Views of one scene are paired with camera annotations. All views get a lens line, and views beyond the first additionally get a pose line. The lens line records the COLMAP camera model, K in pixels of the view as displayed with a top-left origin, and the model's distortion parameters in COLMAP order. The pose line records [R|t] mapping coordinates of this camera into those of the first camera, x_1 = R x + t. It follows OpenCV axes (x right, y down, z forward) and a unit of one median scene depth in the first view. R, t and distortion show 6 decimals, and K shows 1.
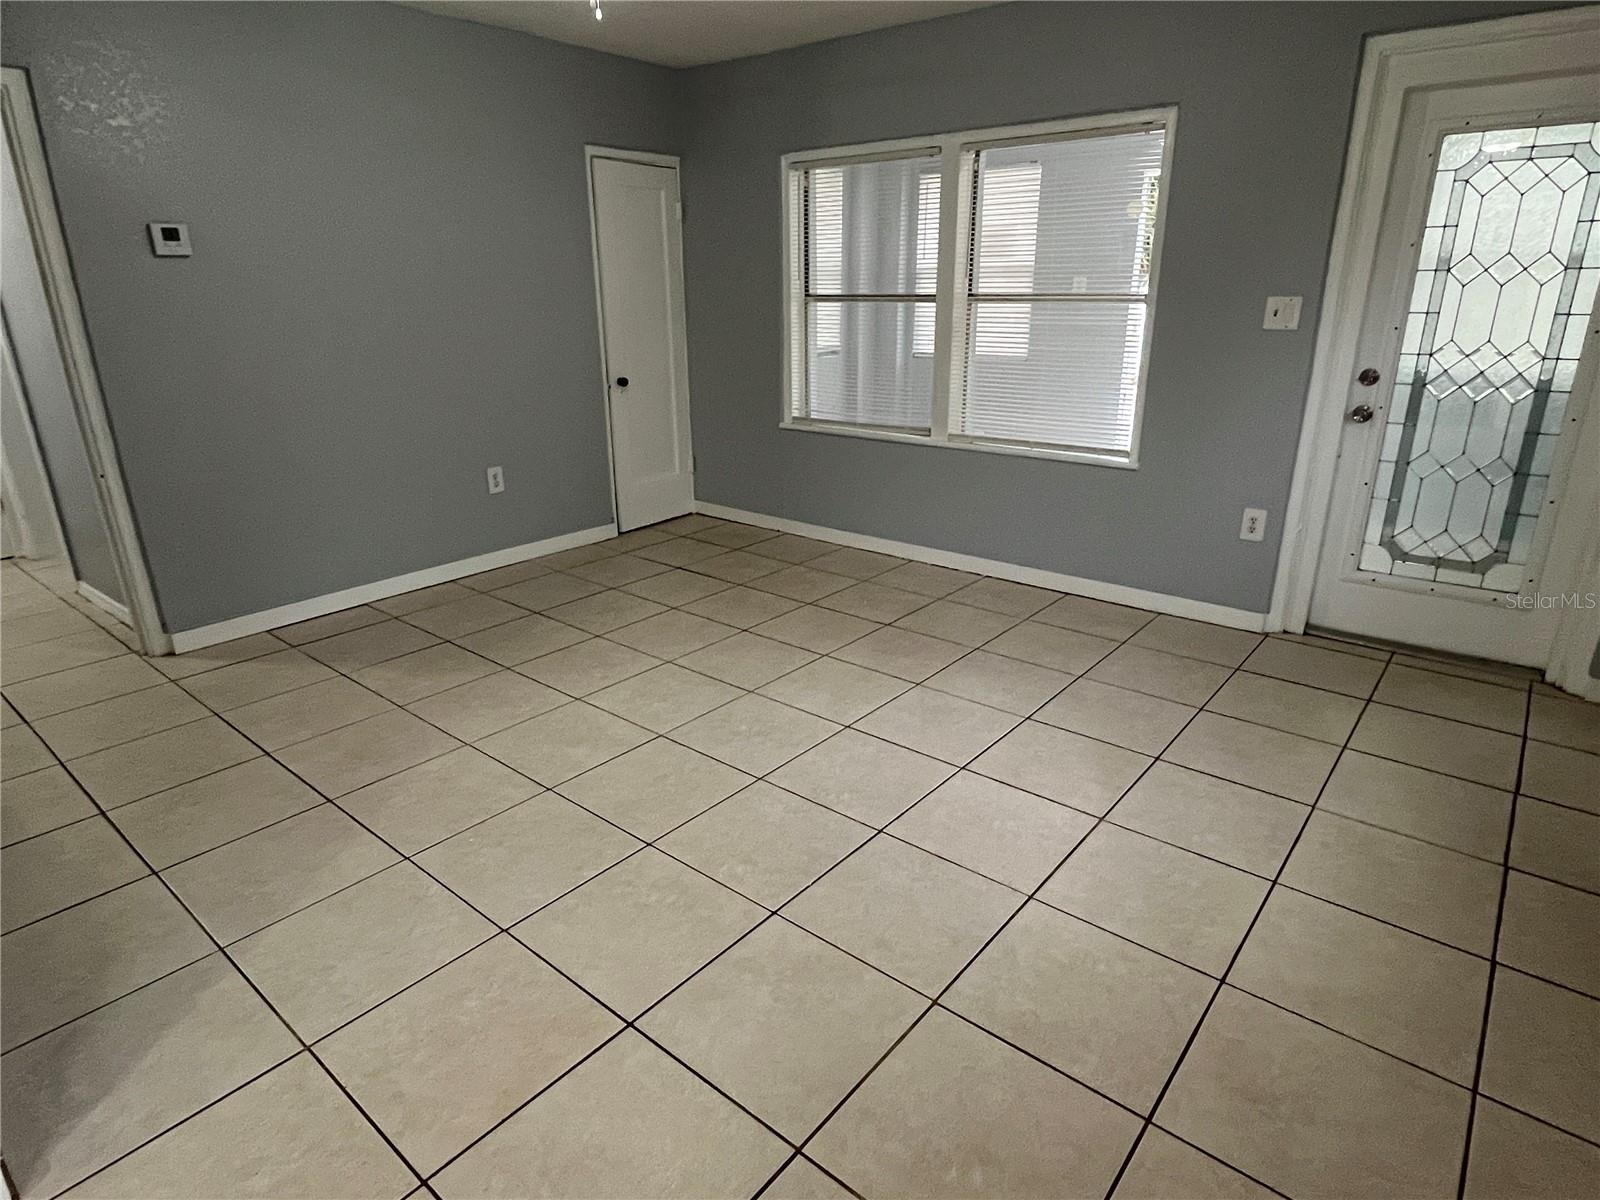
lens RADIAL K [[899.5, 0, 799.4], [0, 899.5, 595.6], [0, 0, 1]] dist [-0.000505, -0.000278]
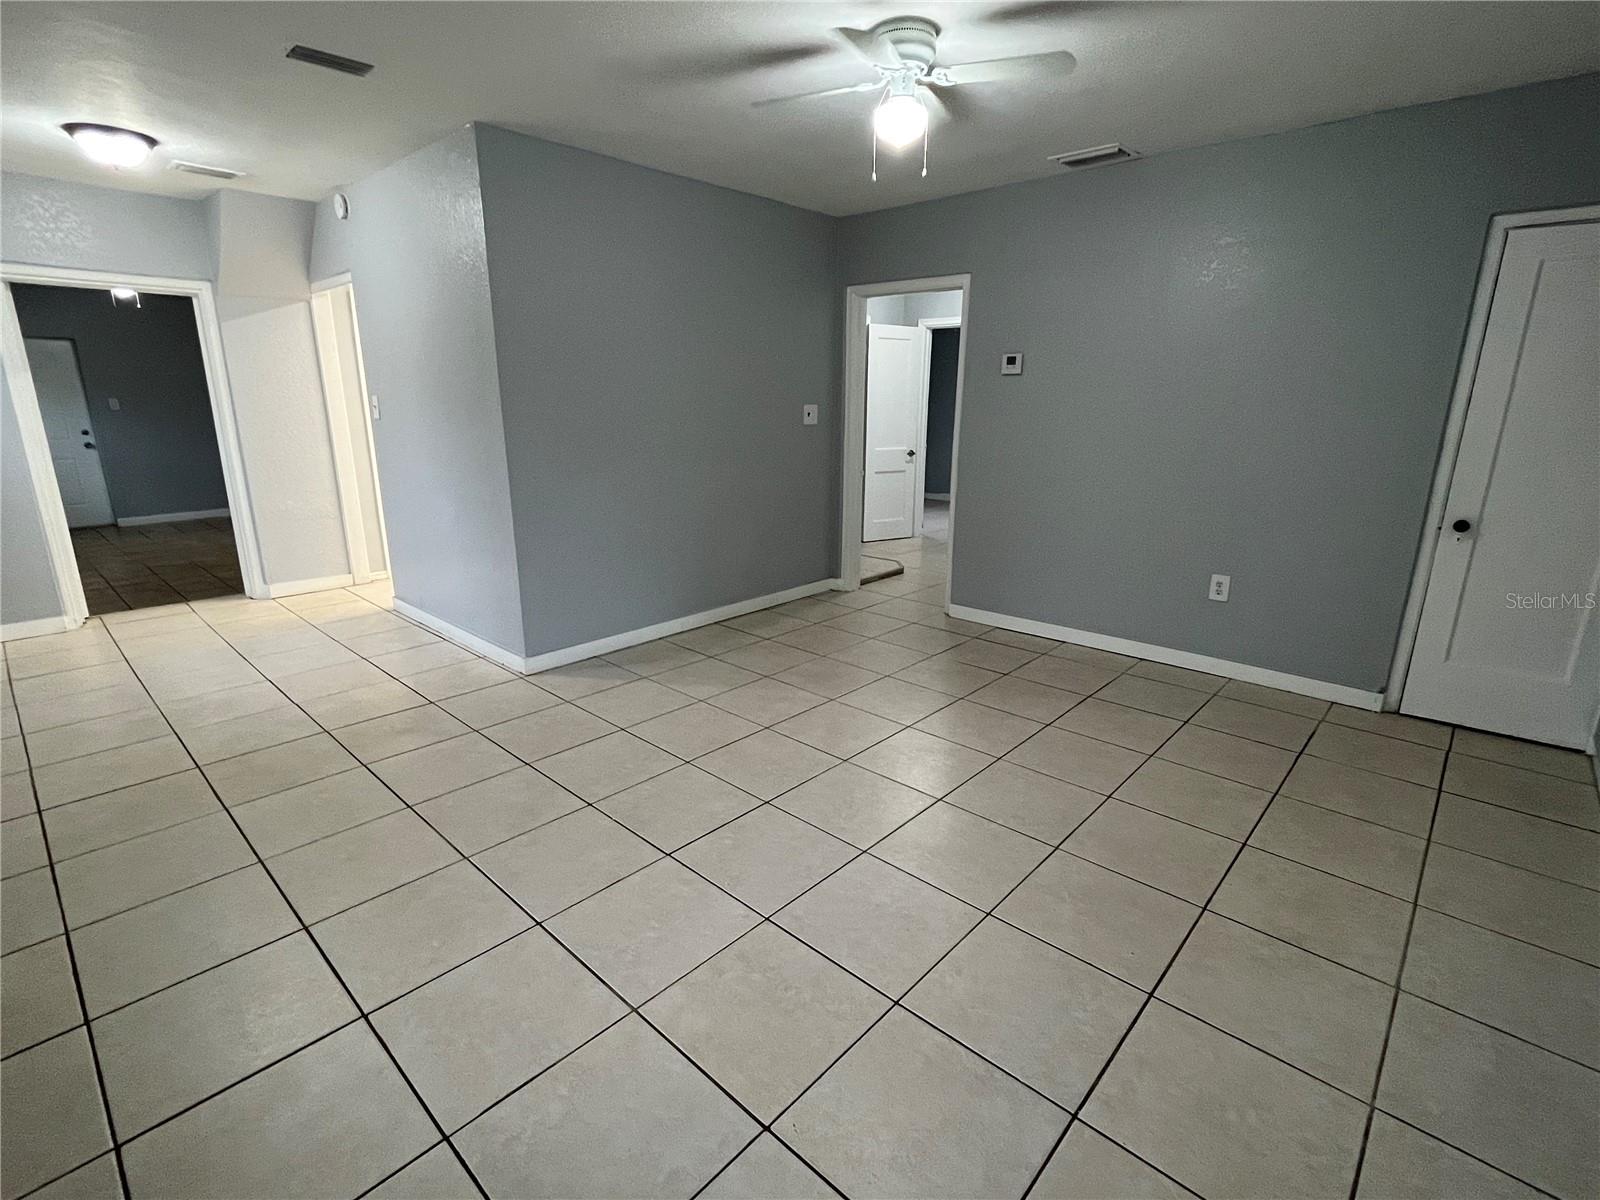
lens RADIAL K [[757.8, 0, 798.7], [0, 757.8, 602.1], [0, 0, 1]] dist [-0.005616, -0.000561]
pose [[-0.051480, 0.267409, -0.962207, 0.596250], [-0.332833, 0.903808, 0.268986, -0.223225], [0.941580, 0.334101, 0.042474, 0.646876]]
